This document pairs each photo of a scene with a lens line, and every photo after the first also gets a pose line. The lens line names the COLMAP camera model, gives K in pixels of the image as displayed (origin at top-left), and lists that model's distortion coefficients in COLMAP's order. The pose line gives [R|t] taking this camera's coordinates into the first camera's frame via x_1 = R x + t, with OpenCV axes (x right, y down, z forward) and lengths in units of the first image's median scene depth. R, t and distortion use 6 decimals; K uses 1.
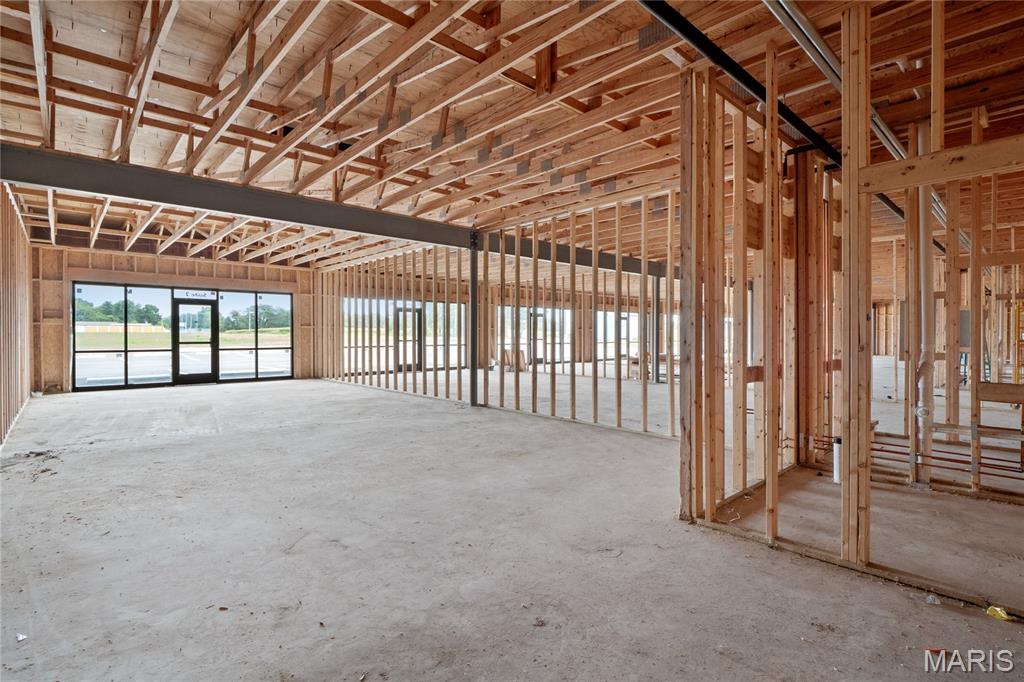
lens RADIAL K [[478.2, 0, 509.8], [0, 478.2, 342.1], [0, 0, 1]] dist [-0.019382, 0.001807]
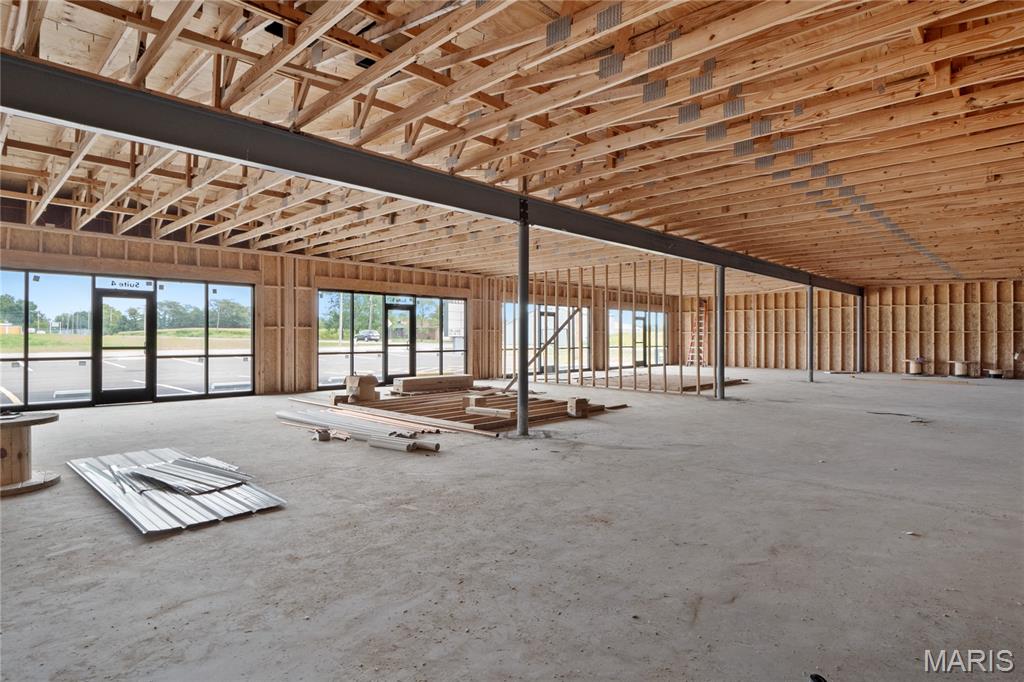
lens RADIAL K [[528.9, 0, 510.4], [0, 528.9, 332.2], [0, 0, 1]] dist [-0.011196, 0.000435]
pose [[0.997826, -0.000653, 0.065902, -0.107703], [0.002502, 0.999605, -0.027979, 0.000887], [-0.065857, 0.028083, 0.997434, 0.127996]]
